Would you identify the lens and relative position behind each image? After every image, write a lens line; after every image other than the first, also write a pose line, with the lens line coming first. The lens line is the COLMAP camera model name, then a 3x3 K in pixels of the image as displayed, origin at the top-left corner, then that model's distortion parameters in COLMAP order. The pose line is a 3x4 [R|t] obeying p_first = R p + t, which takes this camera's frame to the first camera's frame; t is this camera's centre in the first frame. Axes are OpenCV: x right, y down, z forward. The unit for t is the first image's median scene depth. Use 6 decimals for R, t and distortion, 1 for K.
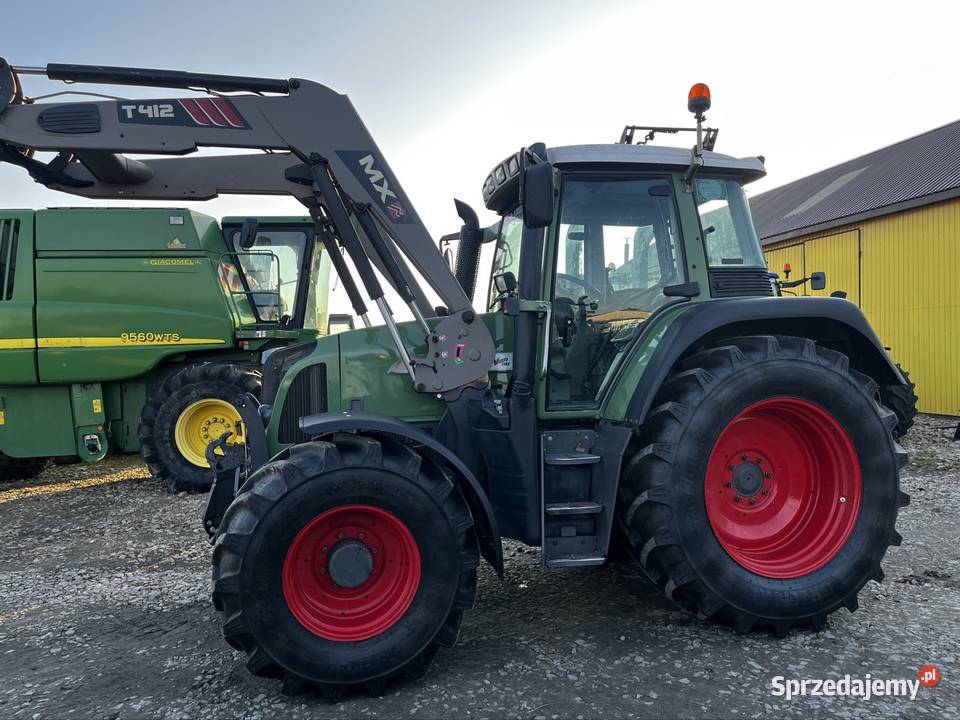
lens RADIAL K [[730.0, 0, 481.1], [0, 730.0, 364.6], [0, 0, 1]] dist [0.049881, -0.083446]
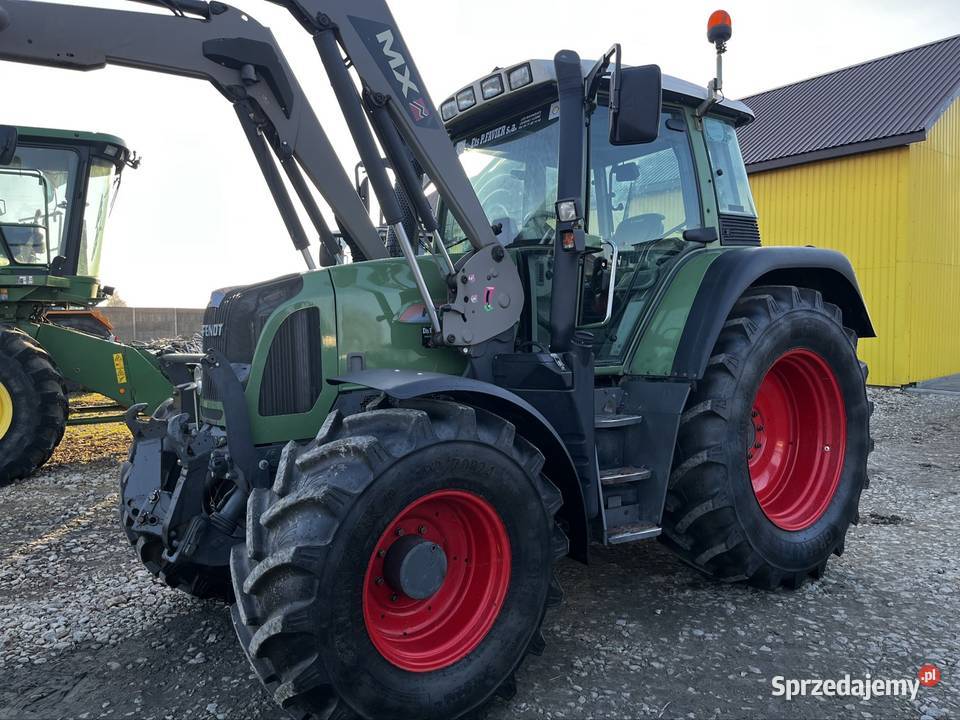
lens RADIAL K [[730.0, 0, 481.7], [0, 730.0, 369.6], [0, 0, 1]] dist [0.049881, -0.083446]
pose [[0.924095, -0.015557, 0.381846, -0.357857], [-0.004130, 0.998706, 0.050683, 0.023947], [-0.382140, -0.048413, 0.922835, 0.250158]]
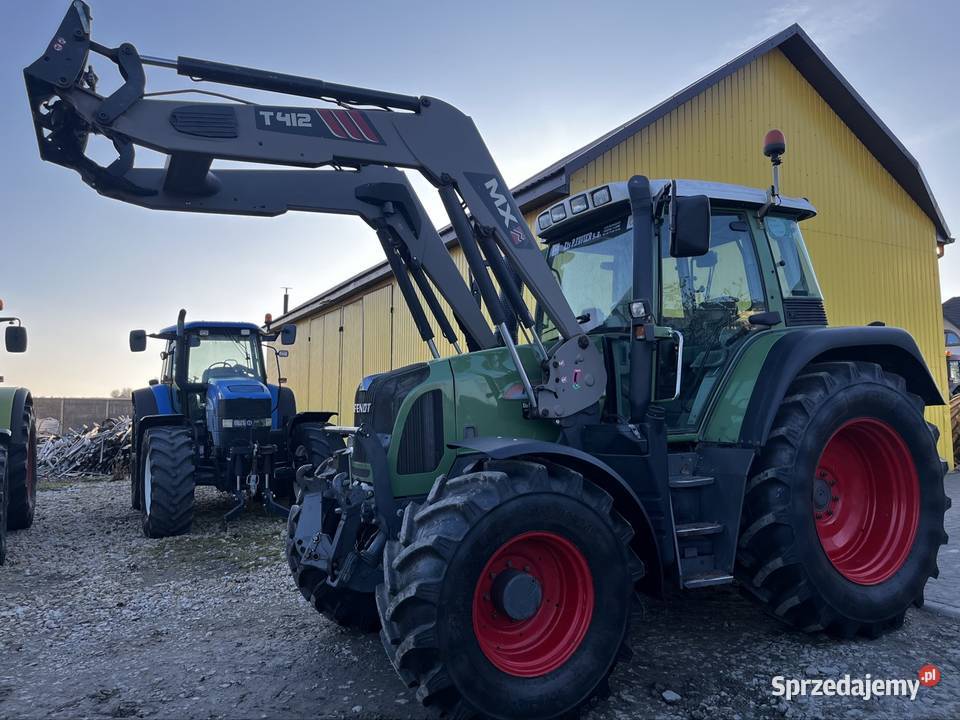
lens RADIAL K [[730.0, 0, 469.5], [0, 730.0, 360.3], [0, 0, 1]] dist [0.049881, -0.083446]
pose [[0.975484, 0.000997, 0.220066, -0.402215], [0.008856, 0.999002, -0.043779, 0.002051], [-0.219890, 0.044655, 0.974502, 0.055305]]
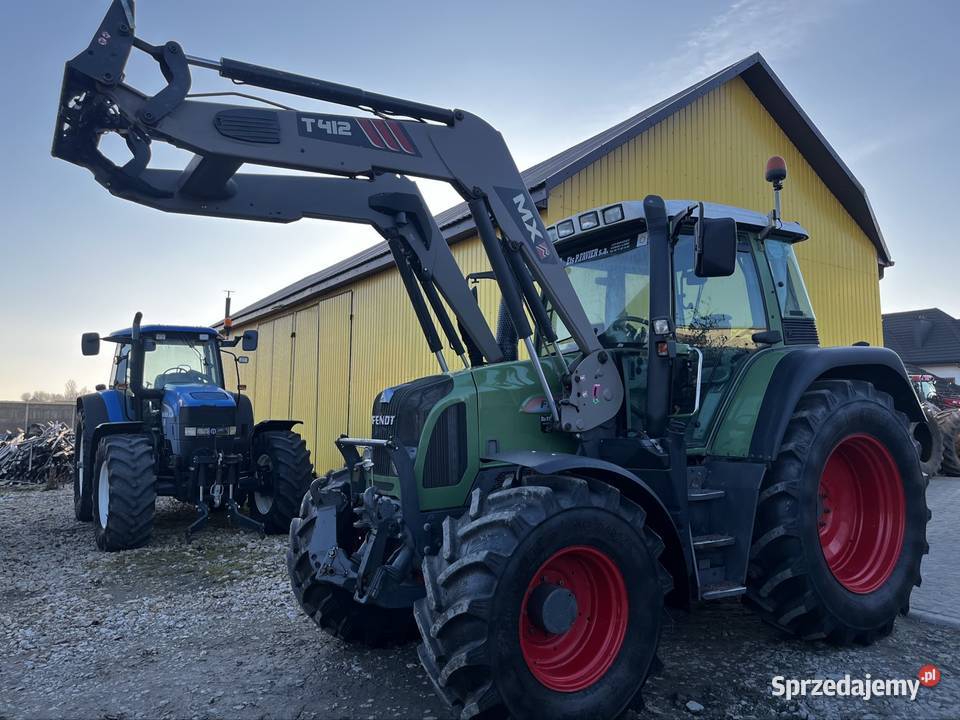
lens RADIAL K [[730.0, 0, 468.7], [0, 730.0, 358.0], [0, 0, 1]] dist [0.049881, -0.083446]
pose [[0.950996, 0.020479, 0.308525, -0.523879], [-0.002942, 0.998358, -0.057199, -0.005617], [-0.309190, 0.053489, 0.949495, 0.088631]]
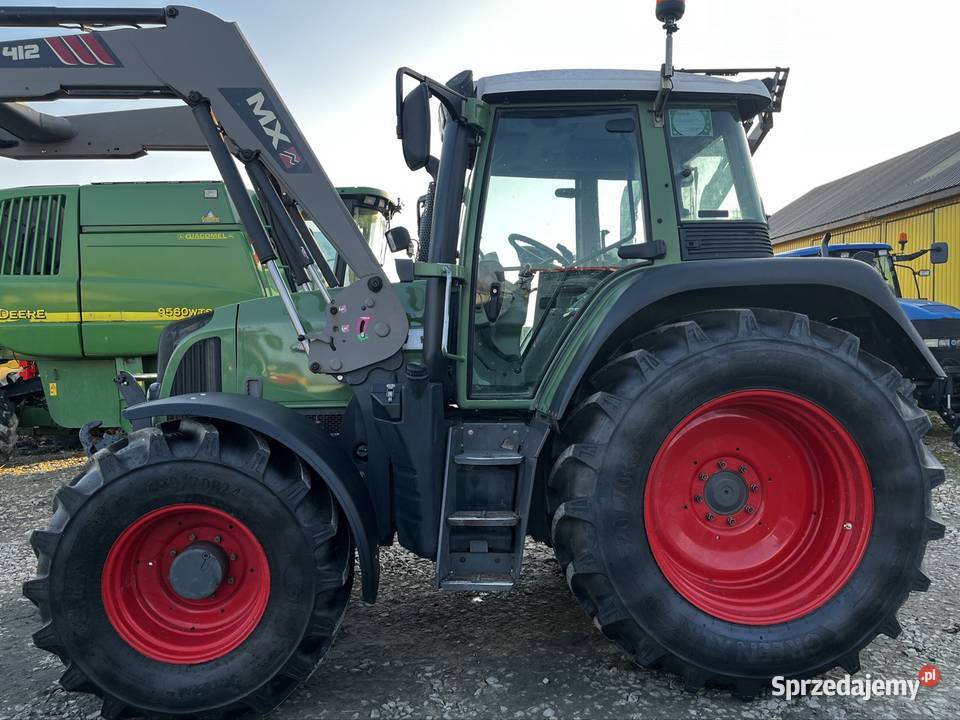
lens RADIAL K [[730.0, 0, 475.7], [0, 730.0, 369.3], [0, 0, 1]] dist [0.049881, -0.083446]
pose [[0.984278, 0.021114, -0.175362, 0.251255], [-0.015511, 0.999326, 0.033261, 0.002574], [0.175946, -0.030018, 0.983942, 0.196942]]
